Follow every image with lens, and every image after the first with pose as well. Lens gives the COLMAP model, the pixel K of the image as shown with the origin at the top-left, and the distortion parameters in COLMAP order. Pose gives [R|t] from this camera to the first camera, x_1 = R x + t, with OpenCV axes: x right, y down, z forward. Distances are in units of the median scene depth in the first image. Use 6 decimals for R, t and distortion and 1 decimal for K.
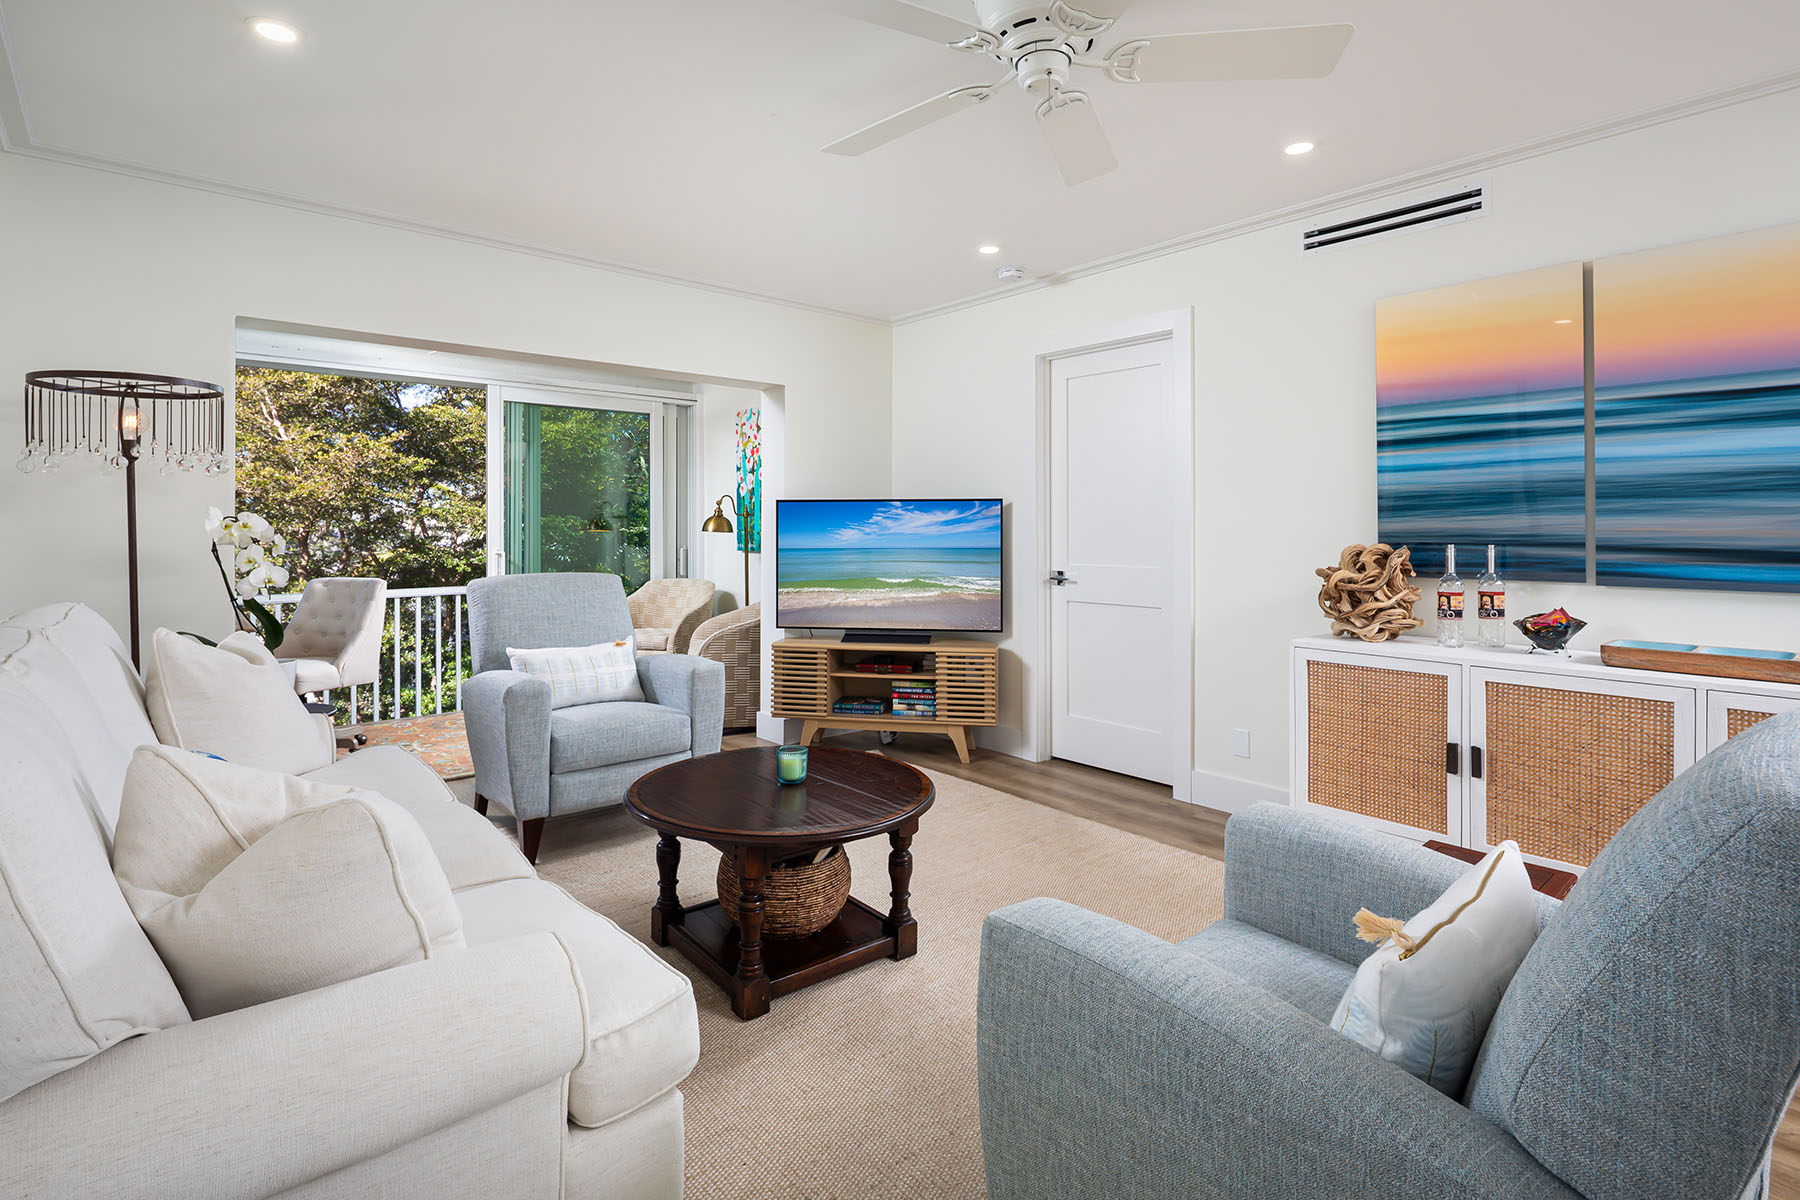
lens RADIAL K [[876.8, 0, 900.8], [0, 876.8, 521.4], [0, 0, 1]] dist [0.000178, 0.000061]
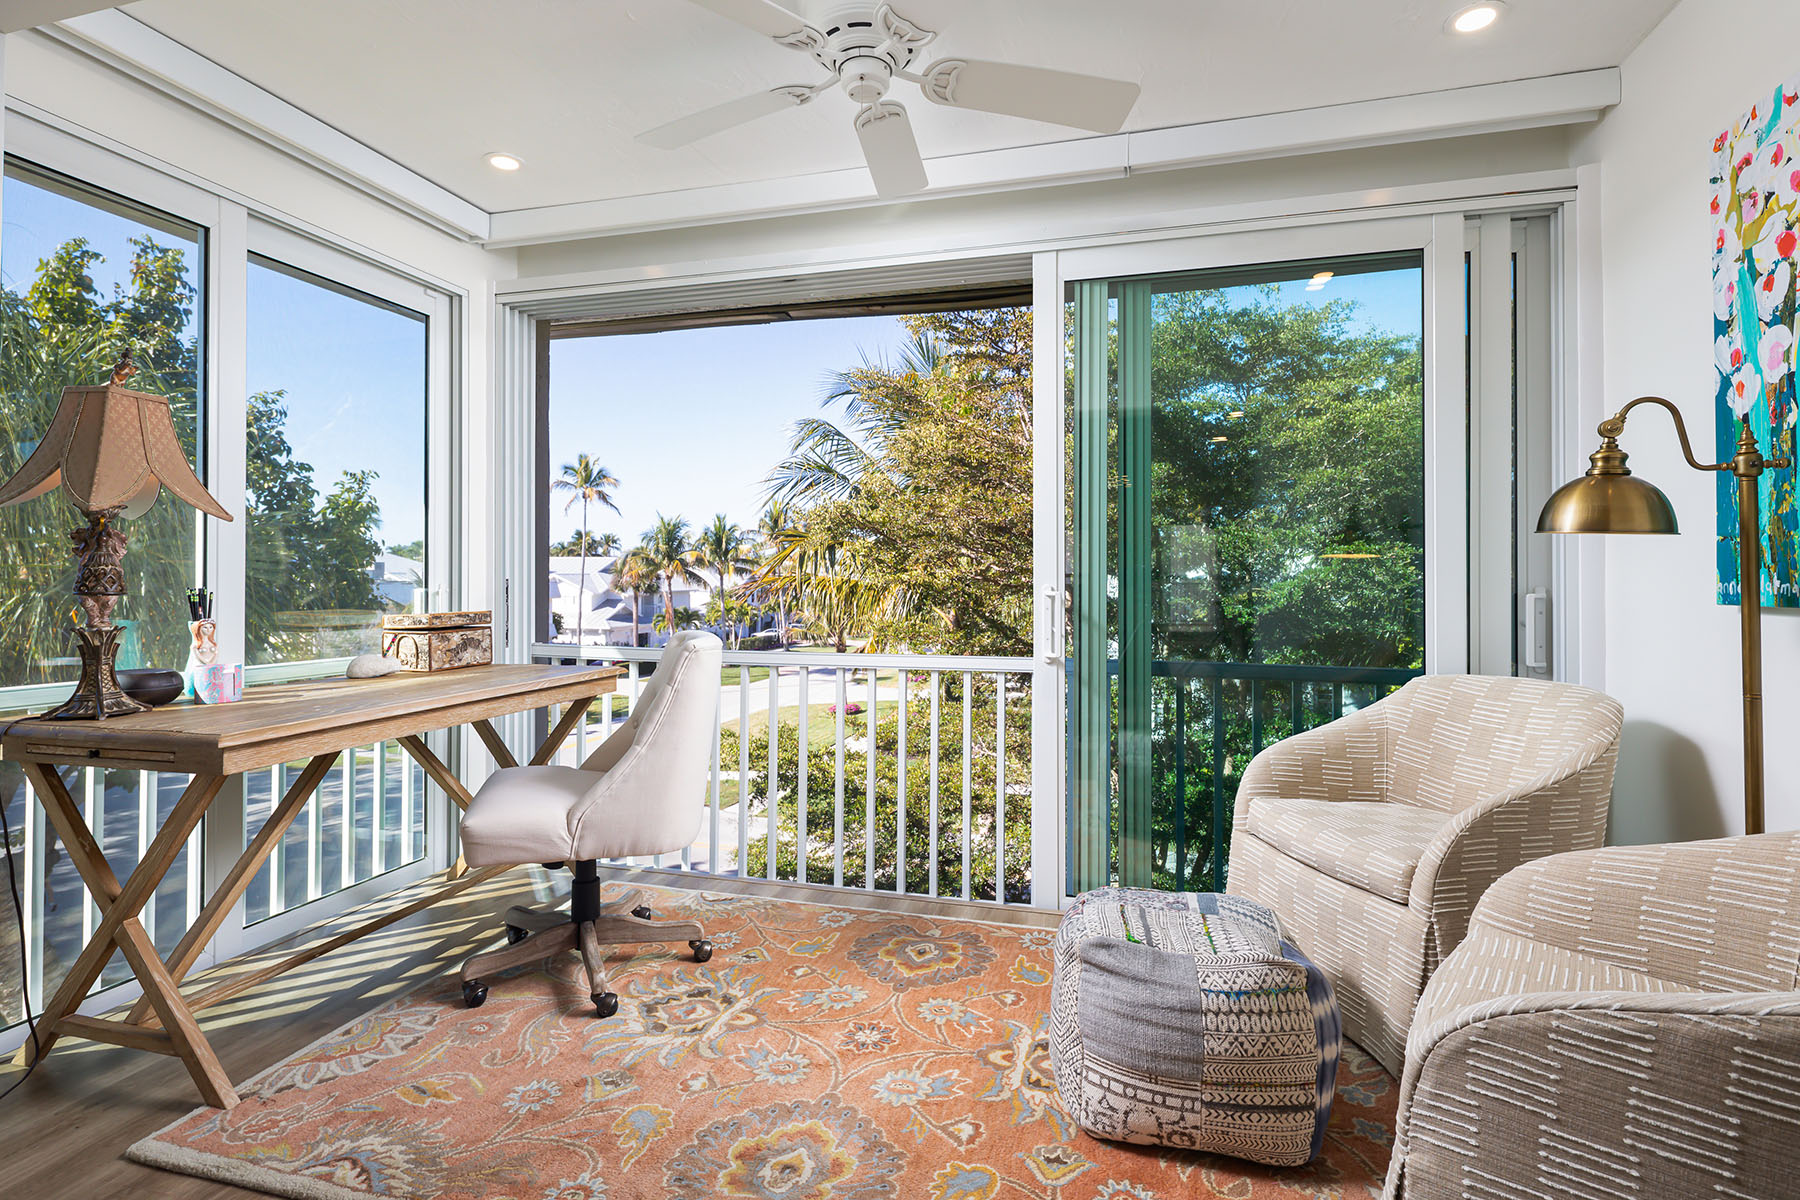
lens RADIAL K [[875.0, 0, 899.9], [0, 875.0, 561.2], [0, 0, 1]] dist [0.002065, 0.000537]
pose [[0.555821, -0.009310, -0.831250, -0.096648], [0.004631, 0.999956, -0.008103, 0.020344], [0.831289, 0.000654, 0.555840, 0.620000]]
